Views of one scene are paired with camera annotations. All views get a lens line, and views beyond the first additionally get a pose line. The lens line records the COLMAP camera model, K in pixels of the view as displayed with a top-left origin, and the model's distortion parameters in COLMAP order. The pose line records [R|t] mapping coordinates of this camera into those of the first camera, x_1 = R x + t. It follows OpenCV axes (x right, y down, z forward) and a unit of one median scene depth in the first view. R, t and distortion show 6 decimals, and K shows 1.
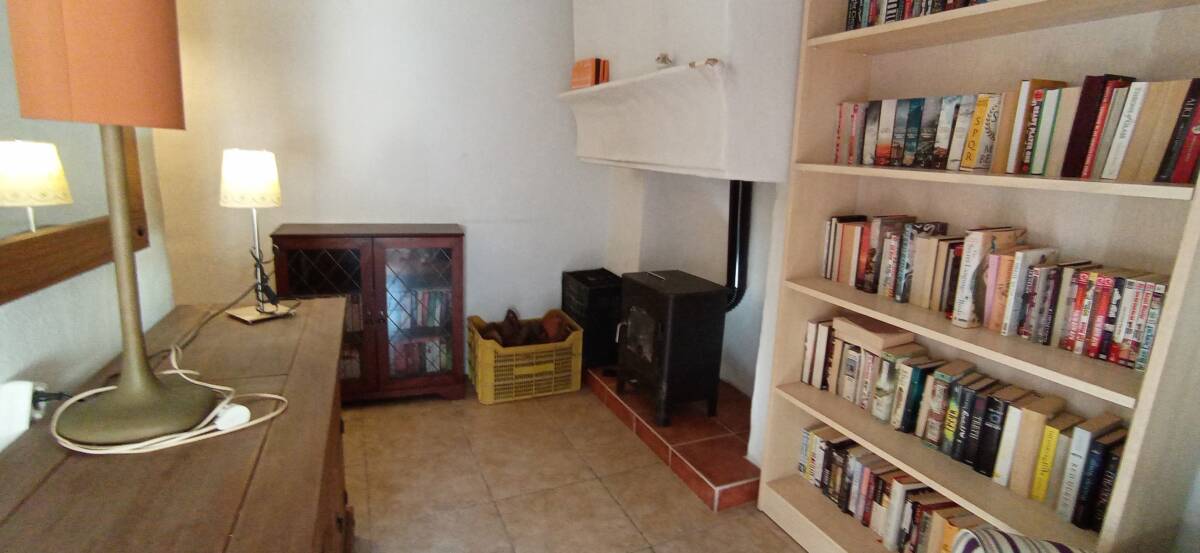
lens RADIAL K [[546.7, 0, 600.4], [0, 546.7, 269.1], [0, 0, 1]] dist [-0.047328, 0.028583]
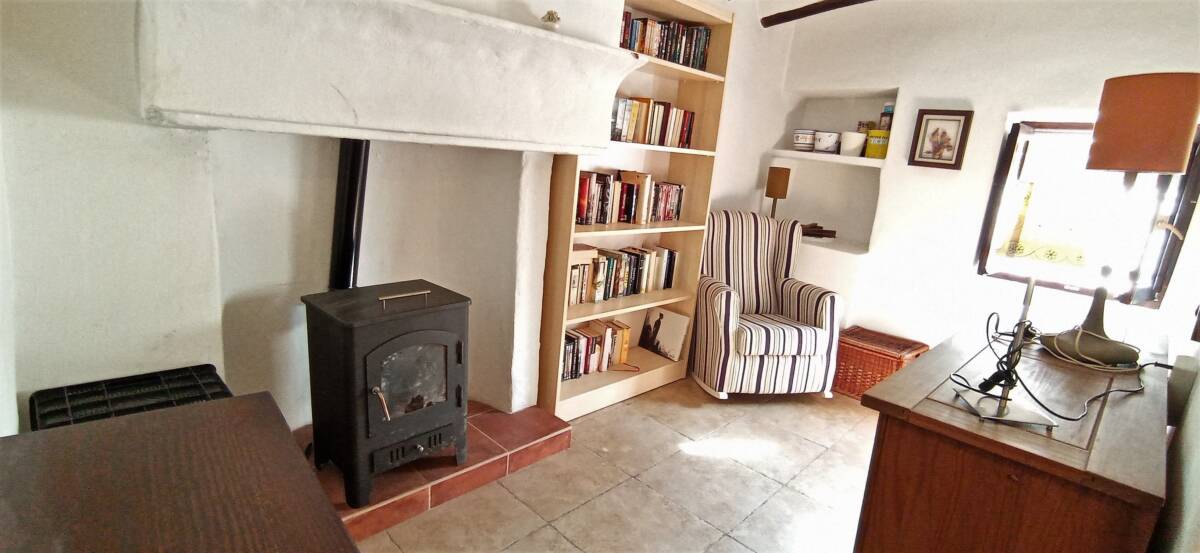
lens RADIAL K [[546.7, 0, 600.4], [0, 546.7, 269.1], [0, 0, 1]] dist [-0.047328, 0.028583]
pose [[-0.338249, -0.277965, 0.899068, -1.042611], [0.098686, 0.939636, 0.327636, -0.386798], [-0.935868, 0.199548, -0.290399, 1.685596]]
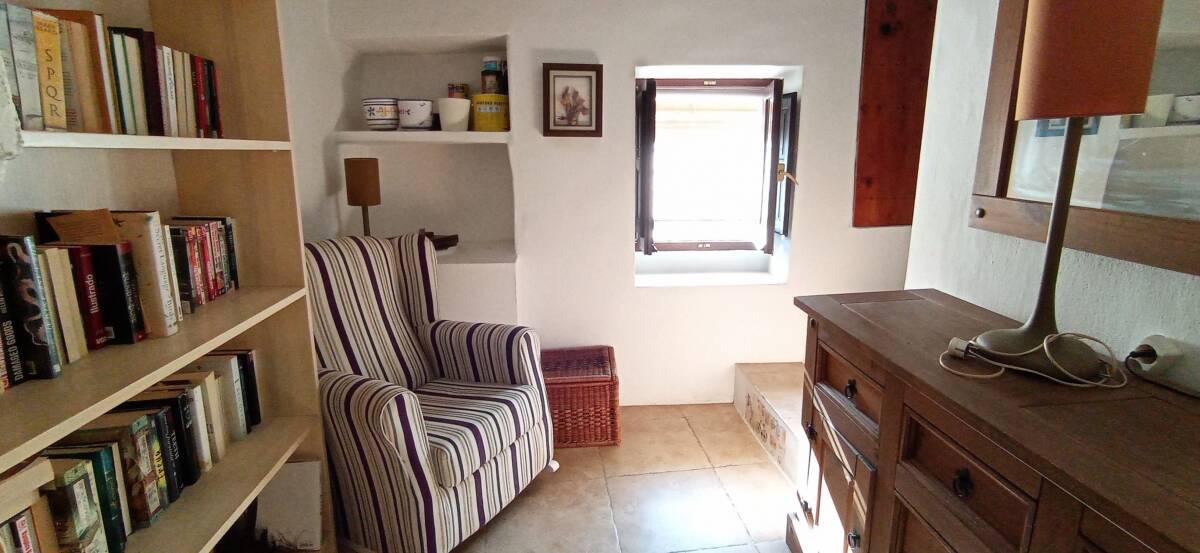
lens RADIAL K [[539.6, 0, 600.7], [0, 539.6, 267.6], [0, 0, 1]] dist [-0.043313, 0.010033]
pose [[-0.948604, -0.106465, 0.298020, -0.136844], [0.028853, 0.908694, 0.416463, -0.272883], [-0.315147, 0.403658, -0.858919, 1.374865]]
